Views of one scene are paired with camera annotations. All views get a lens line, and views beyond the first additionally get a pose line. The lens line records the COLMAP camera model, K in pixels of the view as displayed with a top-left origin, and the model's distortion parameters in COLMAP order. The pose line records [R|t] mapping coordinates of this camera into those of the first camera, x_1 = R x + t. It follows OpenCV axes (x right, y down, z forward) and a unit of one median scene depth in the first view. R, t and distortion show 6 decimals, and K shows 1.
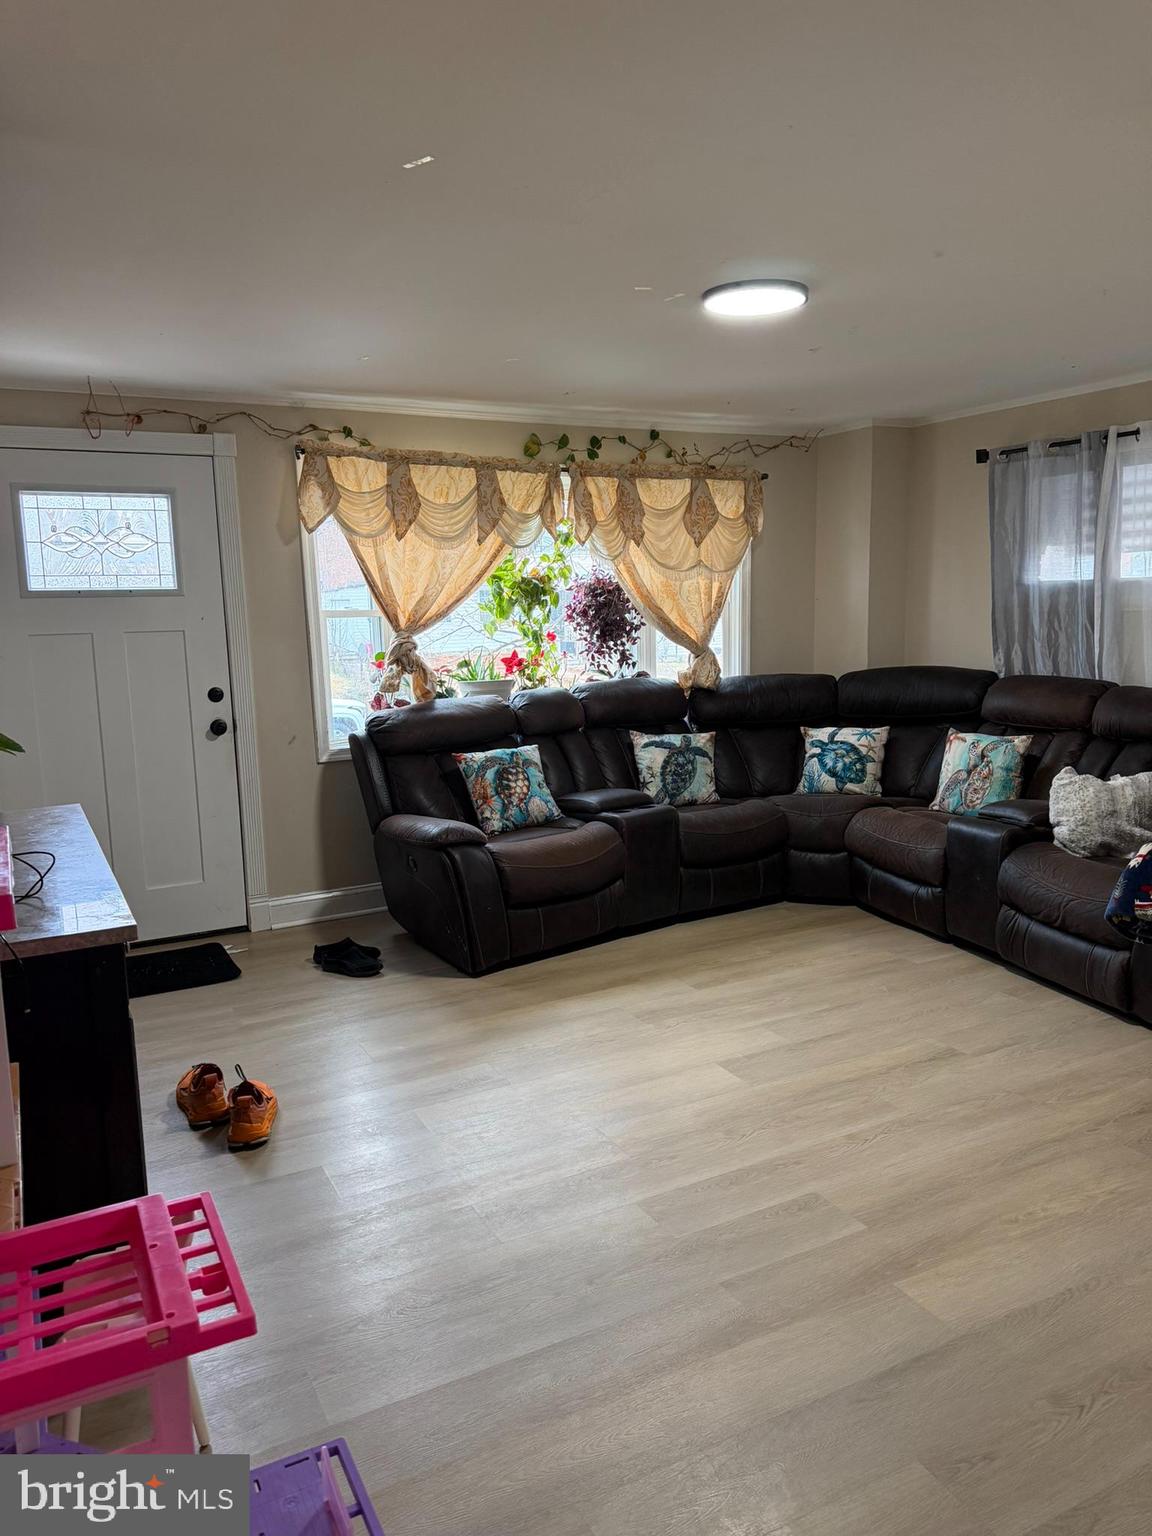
lens RADIAL K [[1068.0, 0, 573.8], [0, 1068.0, 761.7], [0, 0, 1]] dist [0.144098, -0.278648]
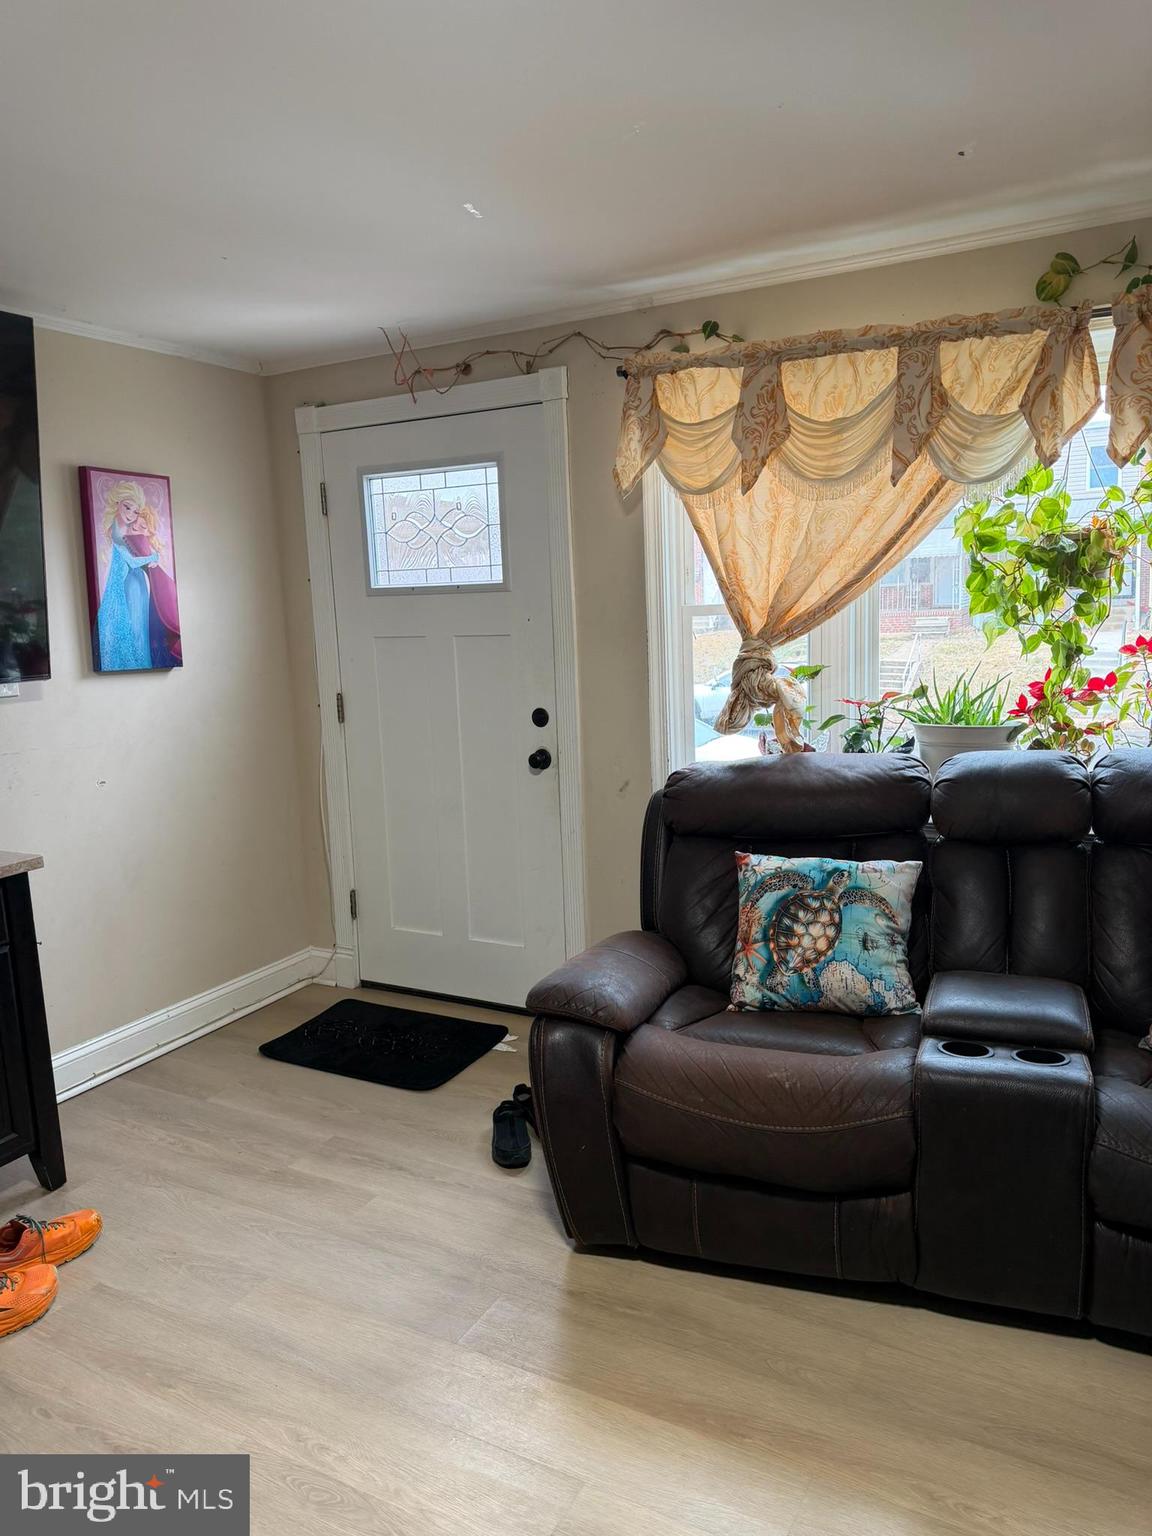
lens RADIAL K [[1068.0, 0, 573.8], [0, 1068.0, 761.7], [0, 0, 1]] dist [0.144098, -0.278648]
pose [[0.557021, 0.125077, -0.821026, 0.314818], [-0.097467, 0.991608, 0.084938, -0.097470], [0.824759, 0.032711, 0.564537, 0.585359]]
